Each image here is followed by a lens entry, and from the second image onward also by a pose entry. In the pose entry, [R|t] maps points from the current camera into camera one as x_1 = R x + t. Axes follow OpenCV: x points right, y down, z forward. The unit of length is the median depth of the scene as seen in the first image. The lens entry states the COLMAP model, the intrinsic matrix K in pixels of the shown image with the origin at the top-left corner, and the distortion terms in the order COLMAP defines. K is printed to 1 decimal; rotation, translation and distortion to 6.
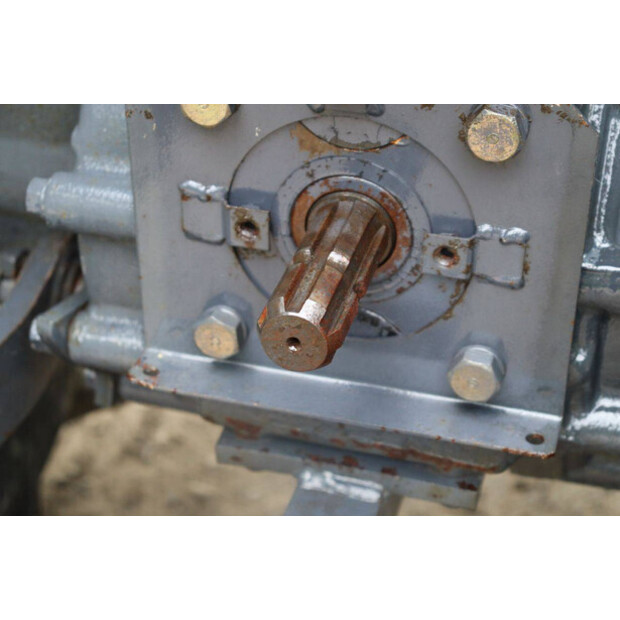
lens RADIAL K [[1379.4, 0, 310.1], [0, 1379.4, 309.5], [0, 0, 1]] dist [0.351595, 0.000000]
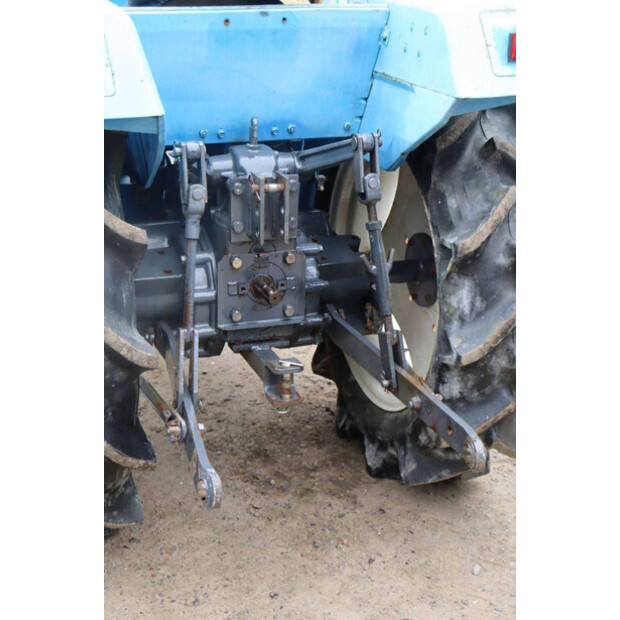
lens RADIAL K [[1157.8, 0, 306.3], [0, 1157.8, 310.6], [0, 0, 1]] dist [0.247783, 0.000000]
pose [[0.814289, -0.176904, 0.552846, -2.126547], [0.307109, 0.939504, -0.151713, 0.696193], [-0.492562, 0.293322, 0.819356, -2.418901]]
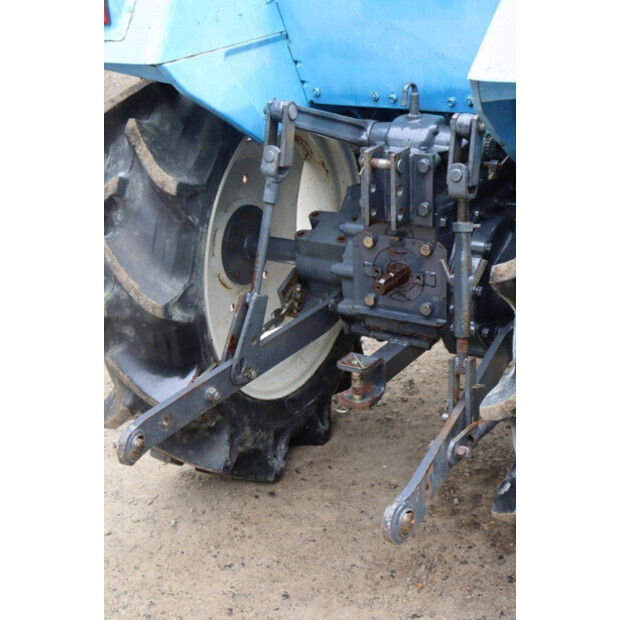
lens RADIAL K [[1157.8, 0, 310.7], [0, 1157.8, 308.4], [0, 0, 1]] dist [0.247783, 0.000000]
pose [[0.964792, 0.057341, -0.256687, 0.703726], [-0.111751, 0.972841, -0.202710, 0.822528], [0.238092, 0.224258, 0.944998, -2.503099]]
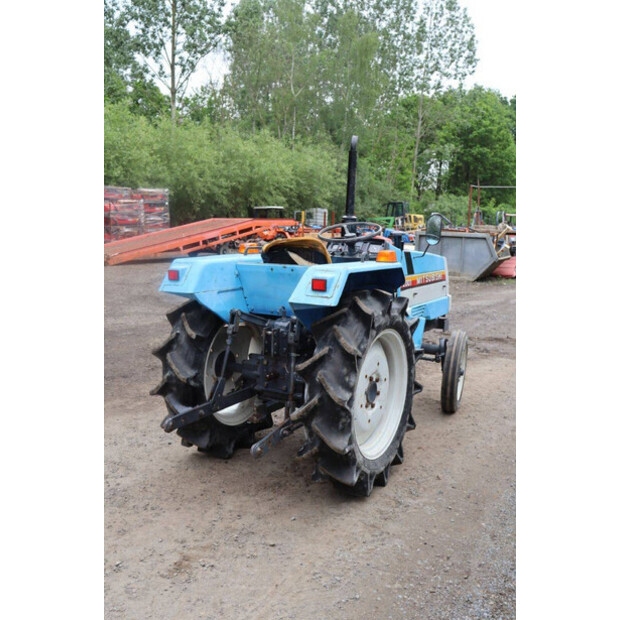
lens RADIAL K [[587.9, 0, 308.2], [0, 587.9, 311.6], [0, 0, 1]] dist [-0.077464, 0.000000]
pose [[0.965046, 0.061607, -0.254735, 1.541054], [-0.165934, 0.895975, -0.411940, 1.482819], [0.202858, 0.439811, 0.874880, -3.578999]]
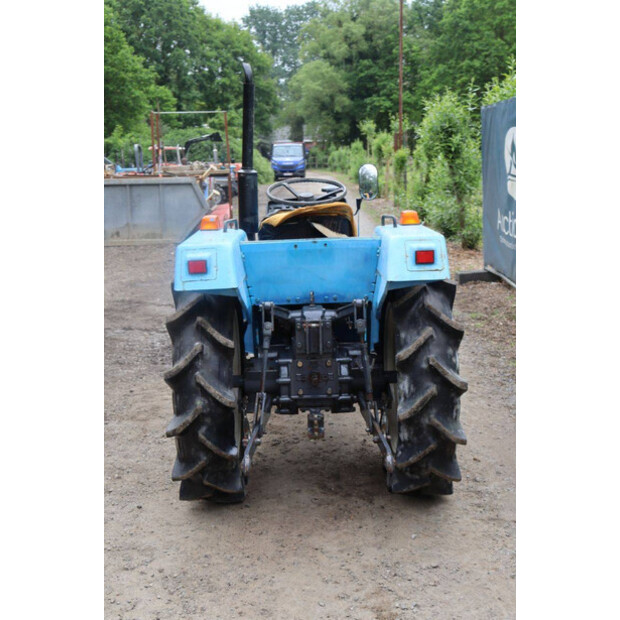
lens RADIAL K [[836.0, 0, 312.6], [0, 836.0, 311.4], [0, 0, 1]] dist [0.073164, 0.000000]
pose [[0.958165, -0.074806, 0.276267, -1.530867], [0.181255, 0.905612, -0.383423, 1.727509], [-0.221508, 0.417457, 0.881285, -4.229792]]
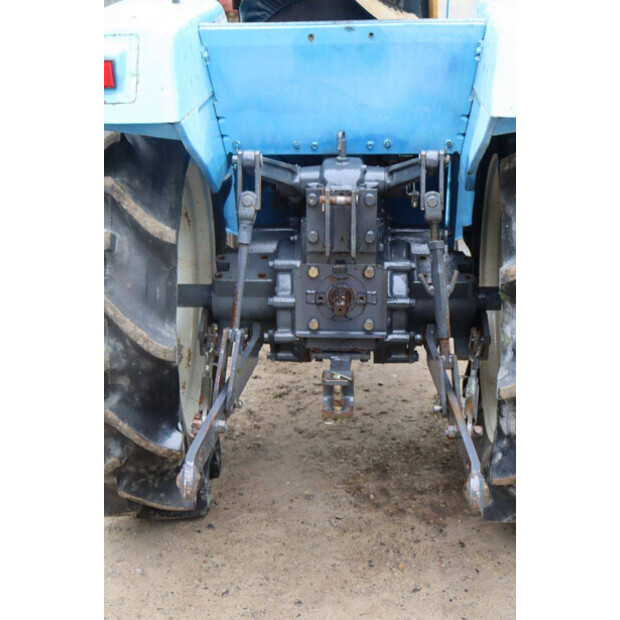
lens RADIAL K [[1157.8, 0, 311.6], [0, 1157.8, 306.9], [0, 0, 1]] dist [0.247783, 0.000000]
pose [[0.977026, -0.076672, 0.198852, -0.899240], [0.127280, 0.958294, -0.255875, 1.020901], [-0.170941, 0.275306, 0.946037, -2.888841]]
